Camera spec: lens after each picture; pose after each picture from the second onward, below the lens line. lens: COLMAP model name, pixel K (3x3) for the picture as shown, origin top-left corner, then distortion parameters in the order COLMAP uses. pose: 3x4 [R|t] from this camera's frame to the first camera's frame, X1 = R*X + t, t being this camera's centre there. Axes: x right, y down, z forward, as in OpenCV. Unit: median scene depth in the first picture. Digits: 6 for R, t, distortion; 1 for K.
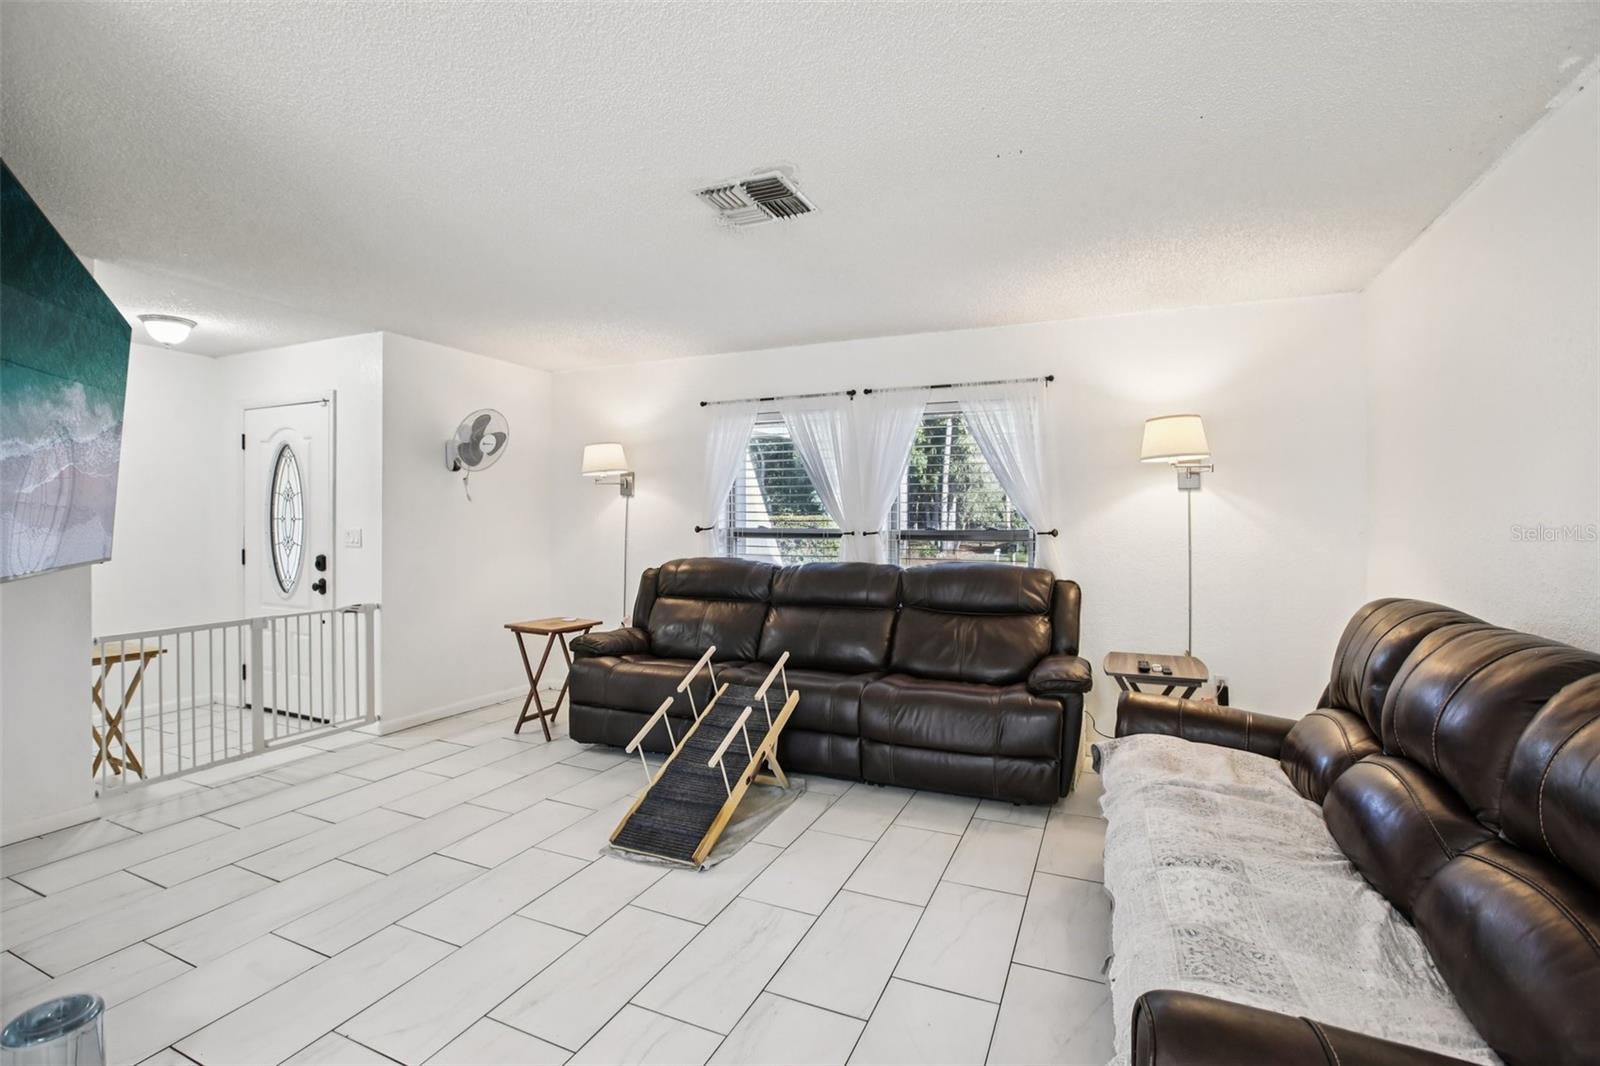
lens RADIAL K [[724.1, 0, 799.2], [0, 724.1, 514.4], [0, 0, 1]] dist [-0.060581, 0.026163]
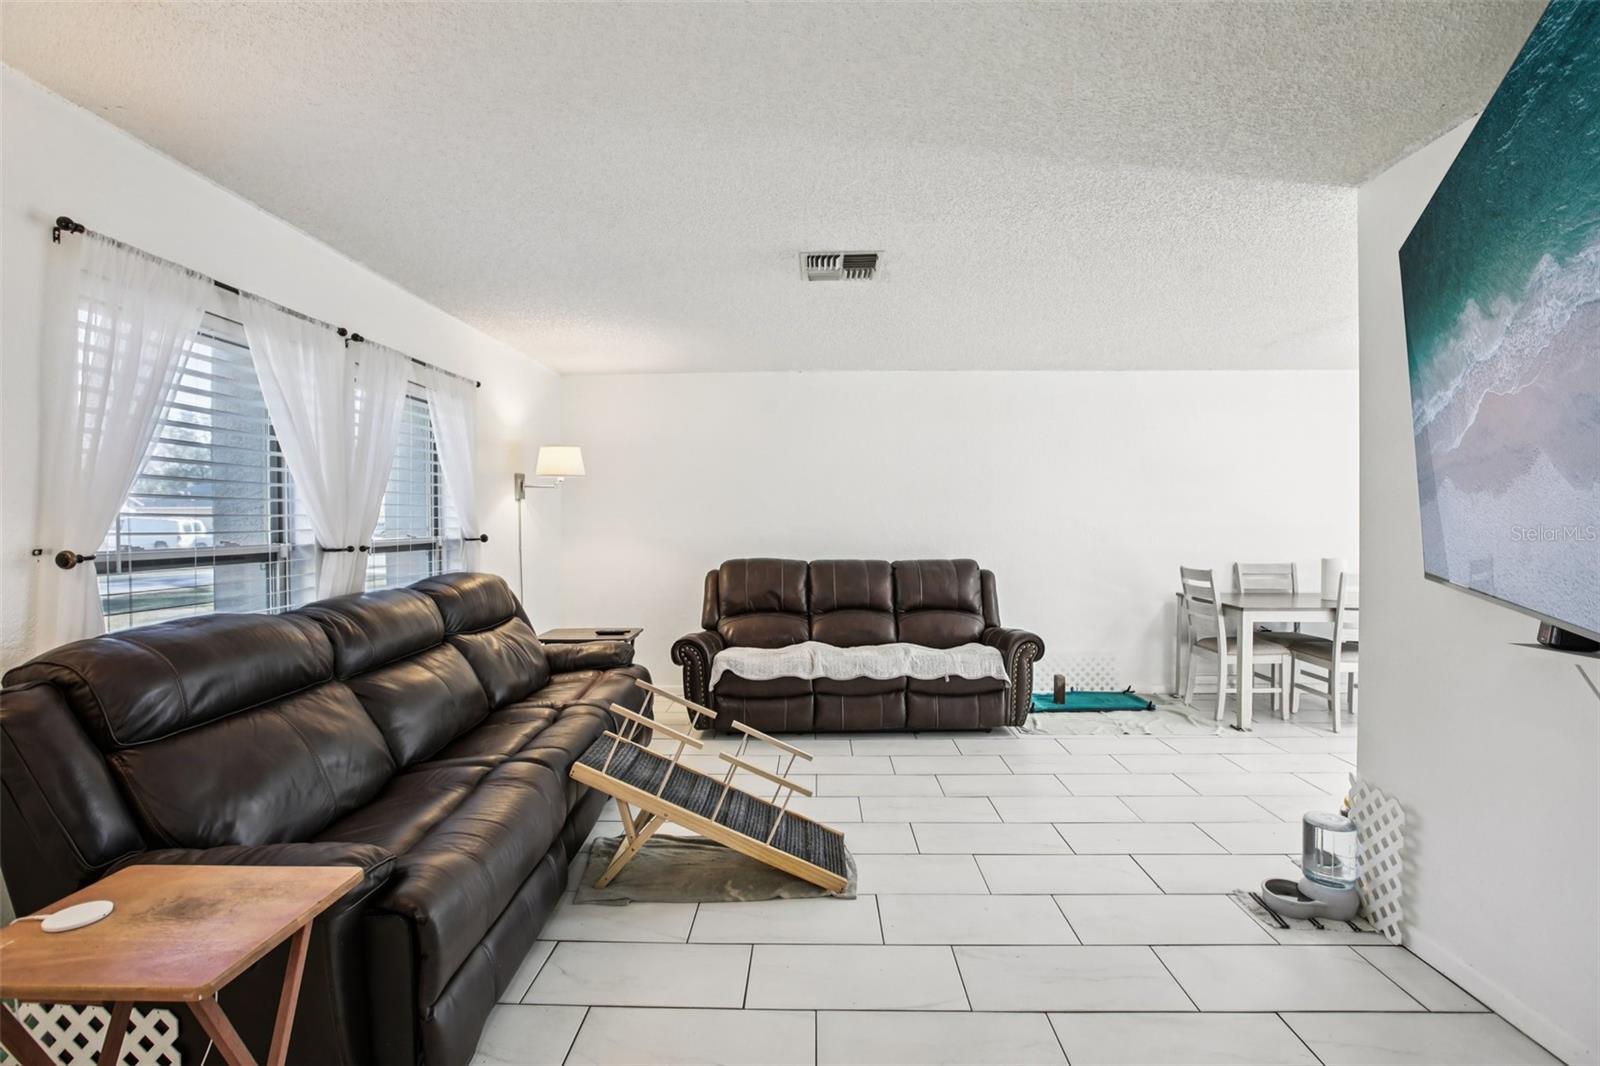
lens RADIAL K [[724.1, 0, 799.2], [0, 724.1, 514.4], [0, 0, 1]] dist [-0.060581, 0.026163]
pose [[-0.398407, -0.003249, 0.917203, -0.682965], [-0.001244, 0.999995, 0.003002, -0.010055], [-0.917208, 0.000055, -0.398409, 0.907256]]
